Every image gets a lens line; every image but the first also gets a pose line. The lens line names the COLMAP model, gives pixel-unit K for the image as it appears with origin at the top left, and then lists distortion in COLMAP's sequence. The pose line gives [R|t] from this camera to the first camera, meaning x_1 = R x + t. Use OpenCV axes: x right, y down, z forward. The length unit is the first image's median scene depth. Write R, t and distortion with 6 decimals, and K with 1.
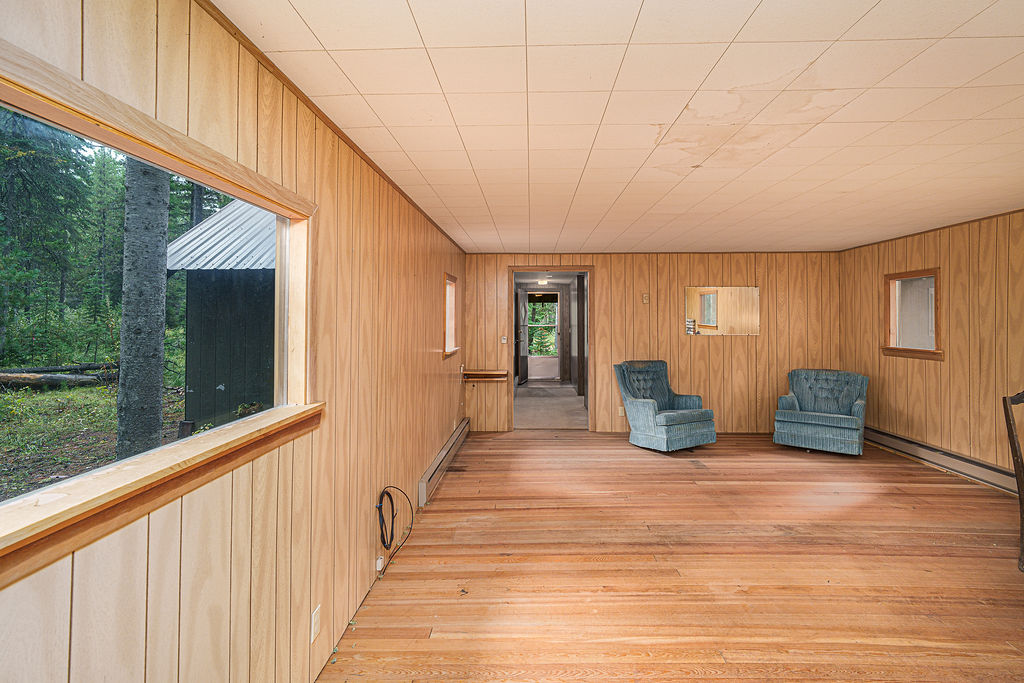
lens RADIAL K [[493.1, 0, 515.2], [0, 493.1, 311.7], [0, 0, 1]] dist [-0.000778, 0.000337]
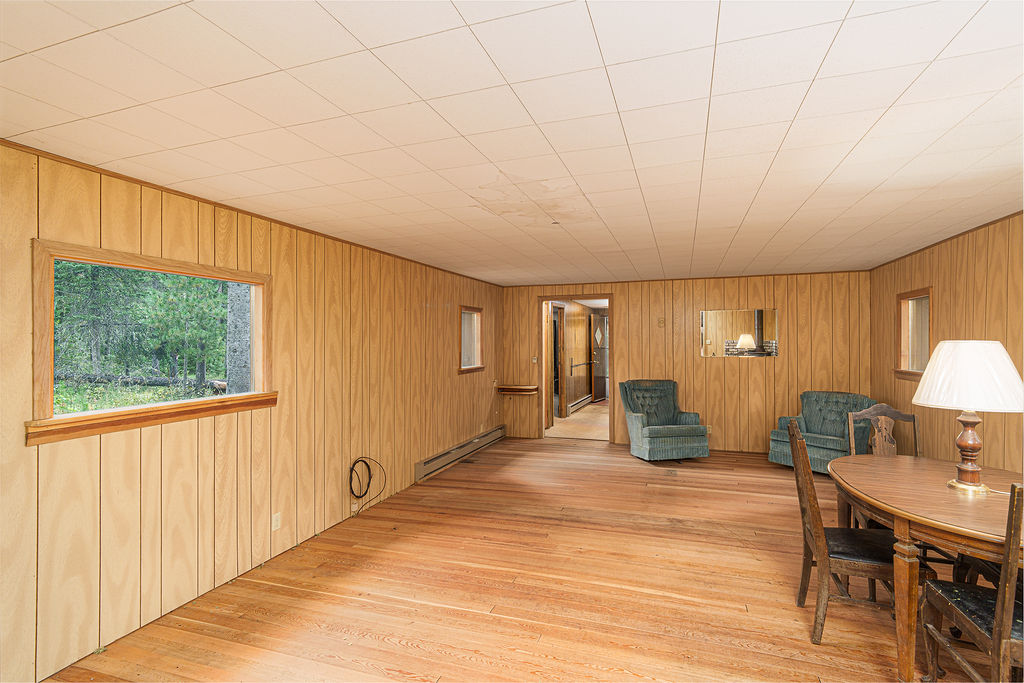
lens RADIAL K [[483.2, 0, 512.0], [0, 483.2, 341.5], [0, 0, 1]] dist [-0.000353, 0.000307]
pose [[0.952246, -0.004536, -0.305299, 0.345437], [0.008570, 0.999893, 0.011875, -0.000614], [0.305212, -0.013924, 0.952183, -0.129496]]
